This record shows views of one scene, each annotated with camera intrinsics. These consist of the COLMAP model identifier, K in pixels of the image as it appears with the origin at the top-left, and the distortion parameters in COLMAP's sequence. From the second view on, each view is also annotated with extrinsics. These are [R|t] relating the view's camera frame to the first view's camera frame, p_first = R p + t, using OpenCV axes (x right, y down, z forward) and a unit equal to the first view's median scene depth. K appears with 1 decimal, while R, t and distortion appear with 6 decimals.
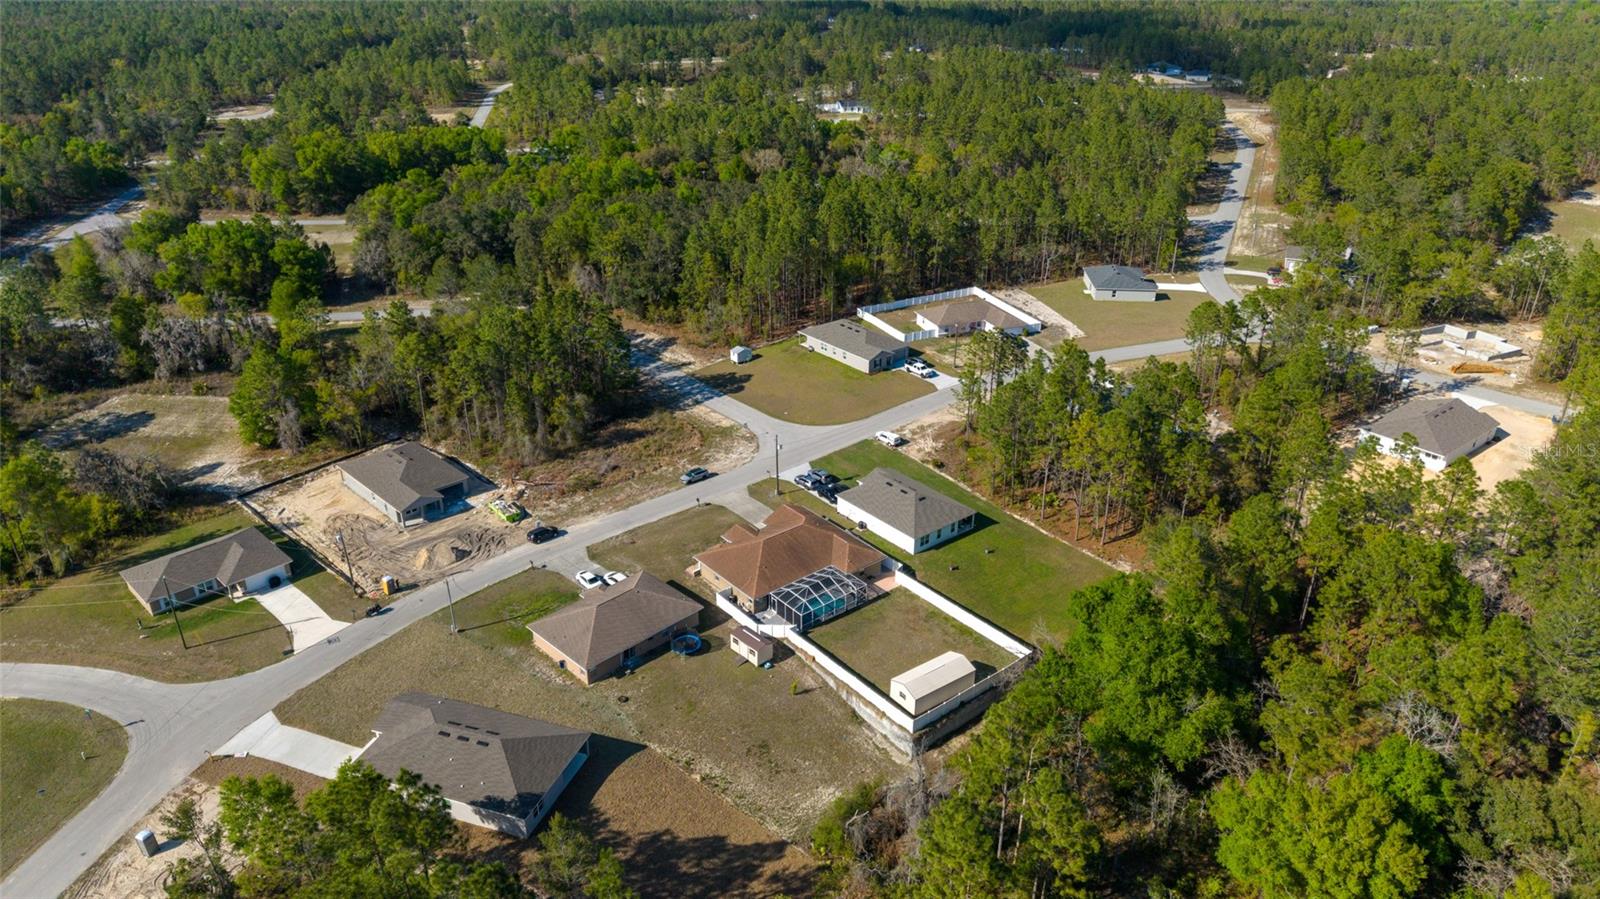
lens RADIAL K [[1064.2, 0, 800.0], [0, 1064.2, 449.5], [0, 0, 1]] dist [0.031076, -0.039297]
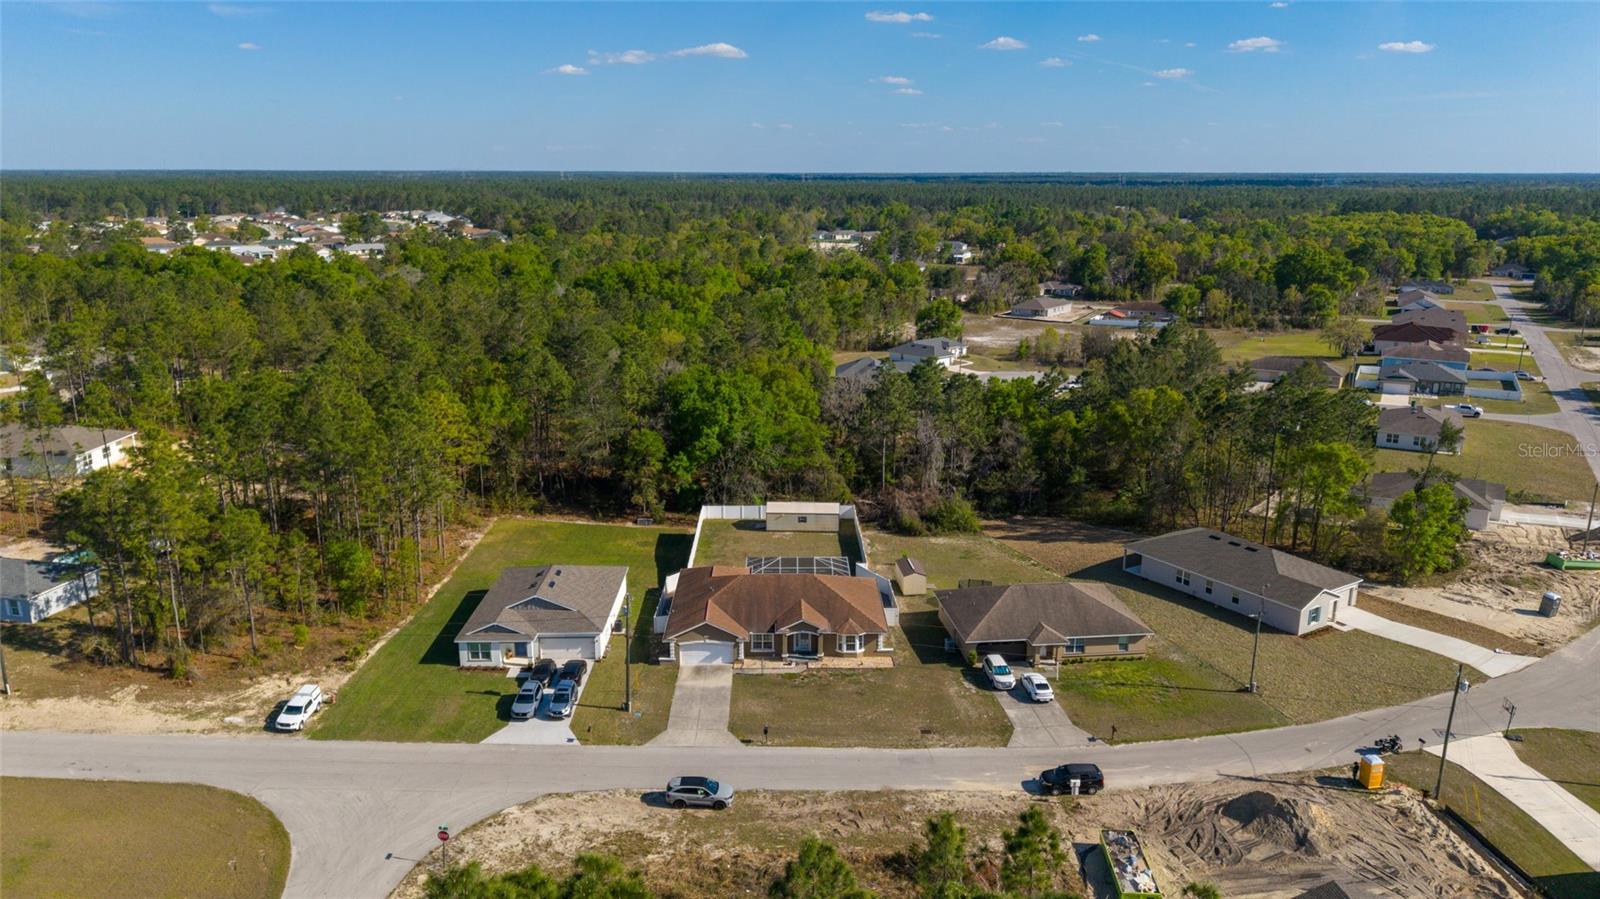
lens RADIAL K [[1088.8, 0, 800.0], [0, 1088.8, 449.5], [0, 0, 1]] dist [0.040517, -0.052739]
pose [[-0.785554, -0.156894, 0.598573, -0.460684], [0.260697, 0.793373, 0.550087, -0.395630], [-0.561197, 0.588169, -0.582335, 1.389382]]
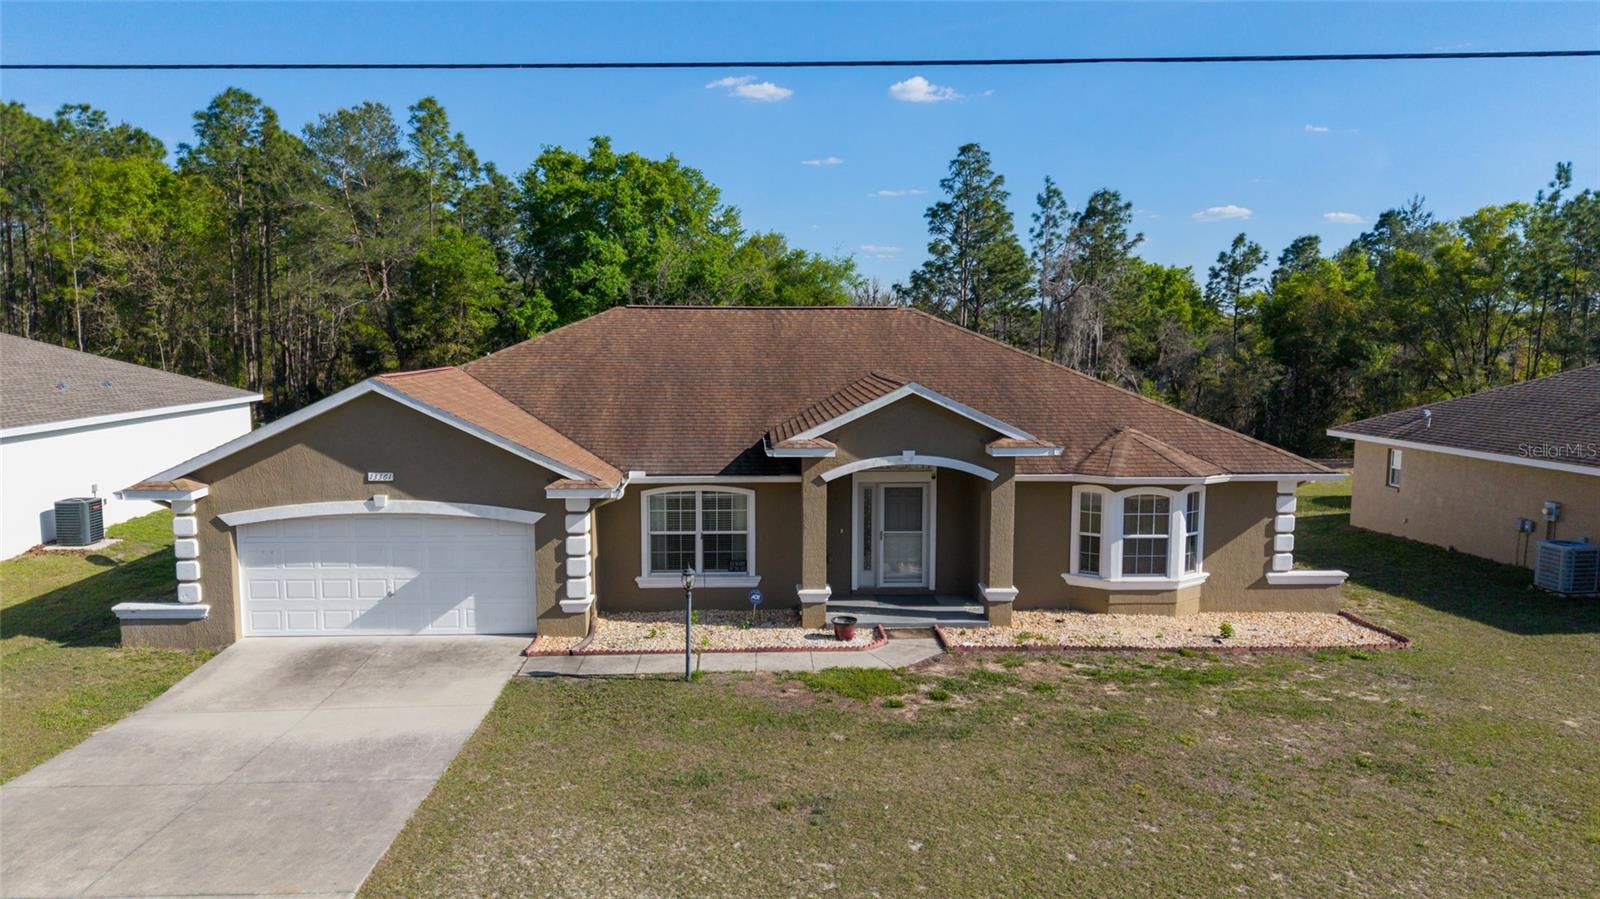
lens RADIAL K [[1088.8, 0, 800.0], [0, 1088.8, 449.5], [0, 0, 1]] dist [0.040517, -0.052739]
pose [[-0.803297, -0.072825, 0.591109, -0.128918], [0.249891, 0.859696, 0.445508, 0.019126], [-0.540618, 0.505588, -0.672393, 1.145143]]
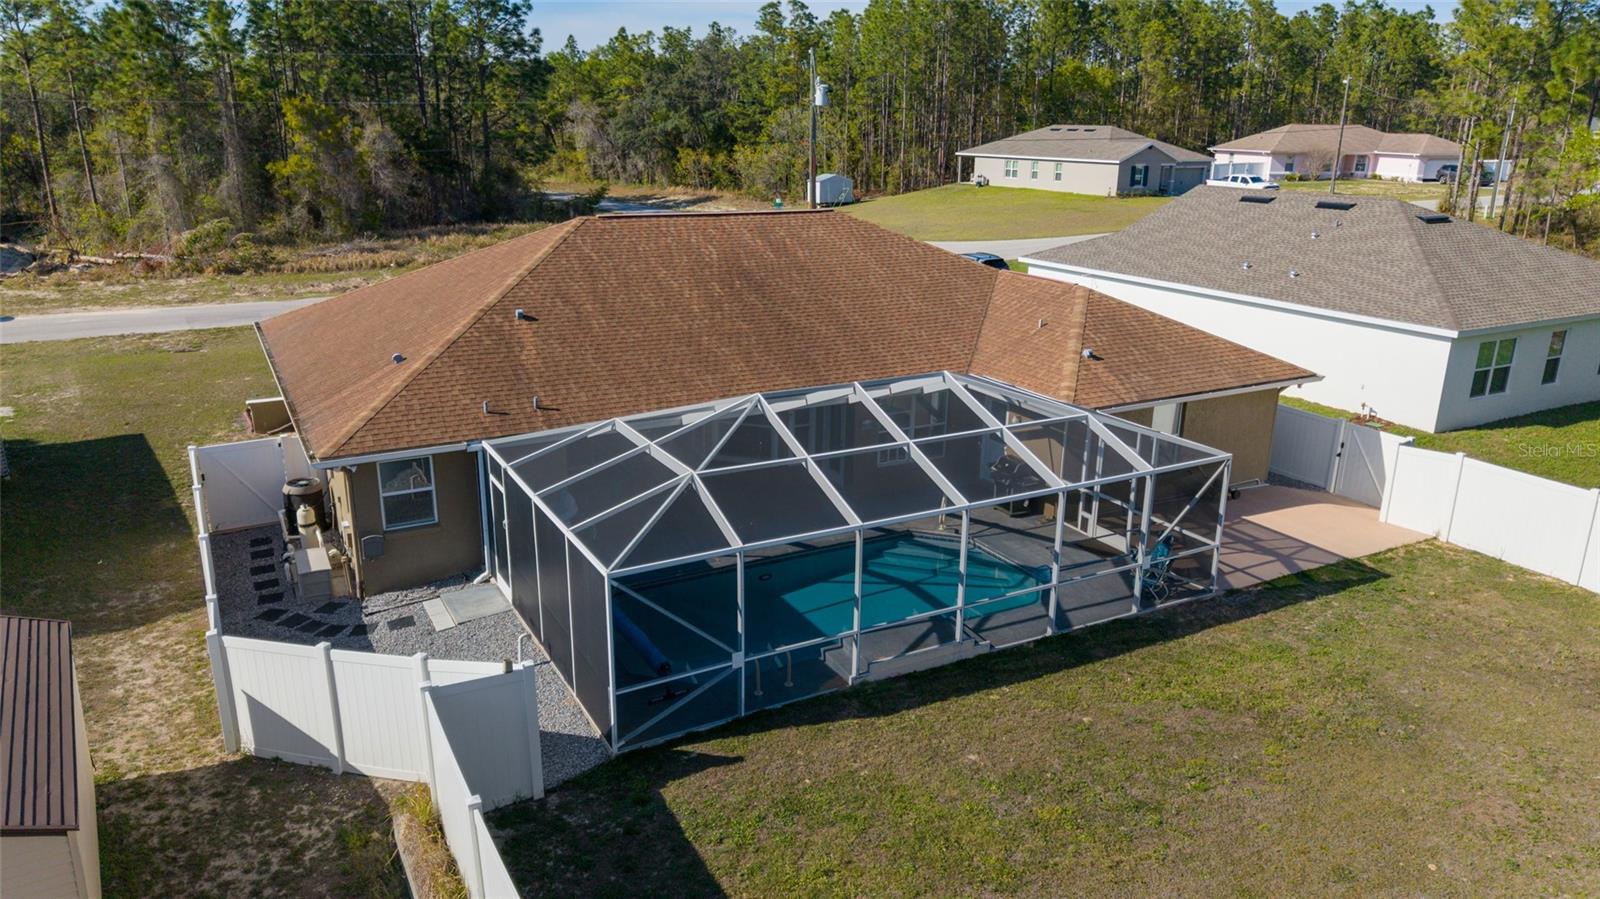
lens RADIAL K [[1088.8, 0, 800.0], [0, 1088.8, 449.5], [0, 0, 1]] dist [0.040517, -0.052739]
pose [[0.982983, 0.061643, -0.173043, 0.033213], [-0.087533, 0.985372, -0.146220, 0.146474], [0.161498, 0.158879, 0.974000, 0.839153]]
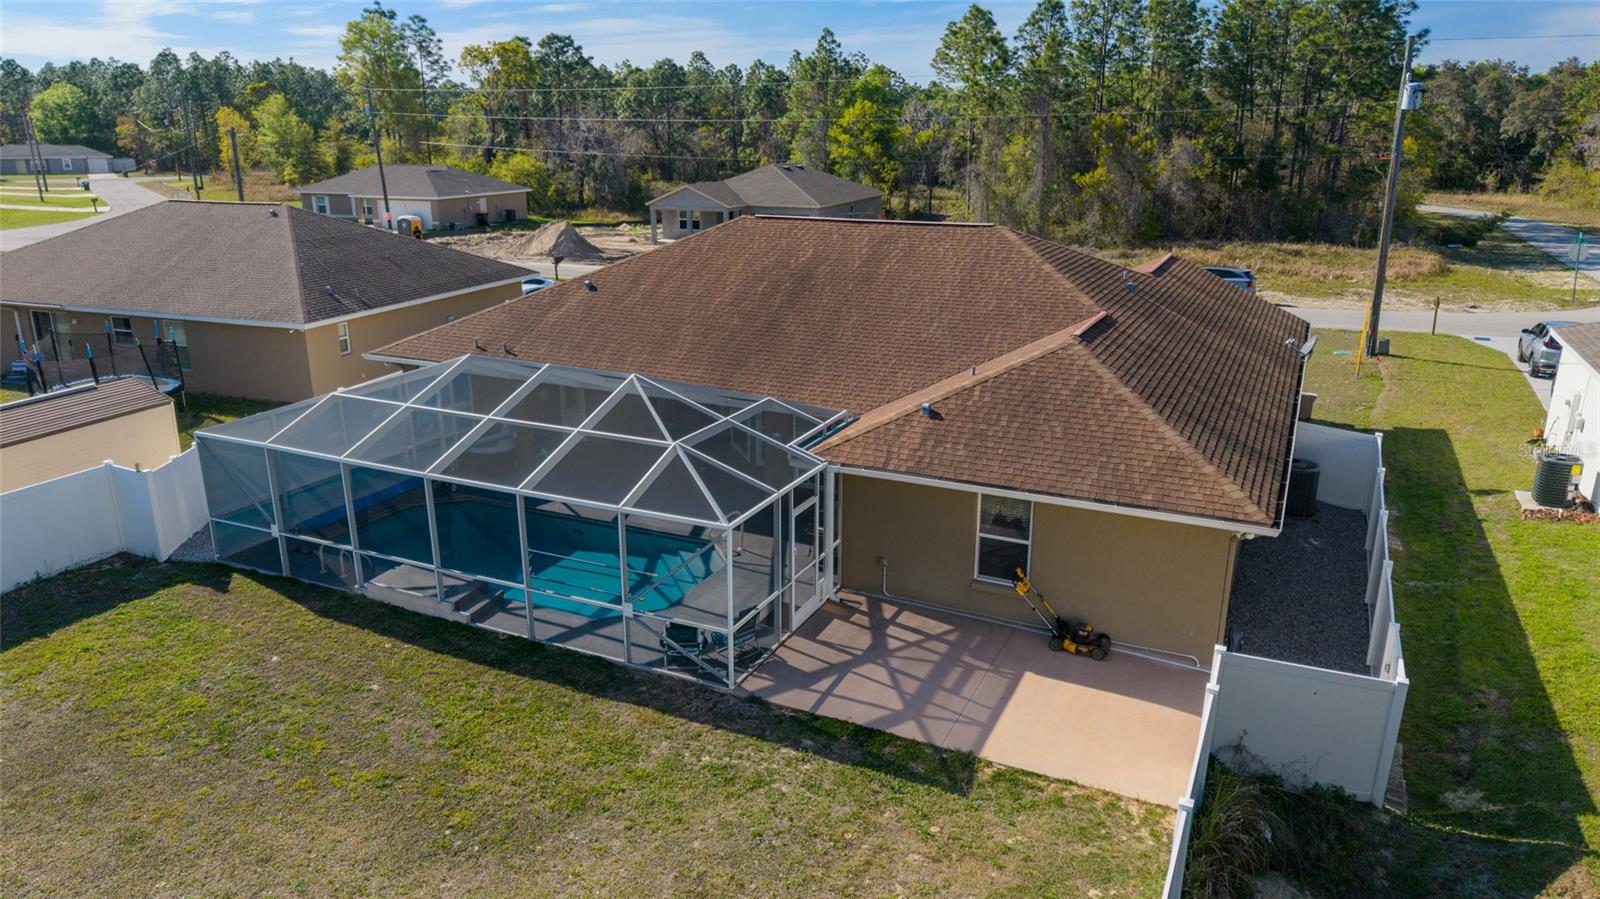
lens RADIAL K [[1064.2, 0, 800.0], [0, 1064.2, 449.5], [0, 0, 1]] dist [0.031076, -0.039297]
pose [[0.424665, 0.260273, -0.867132, 0.151941], [-0.392738, 0.915935, 0.082584, 0.105469], [0.815731, 0.305485, 0.491185, 0.925925]]
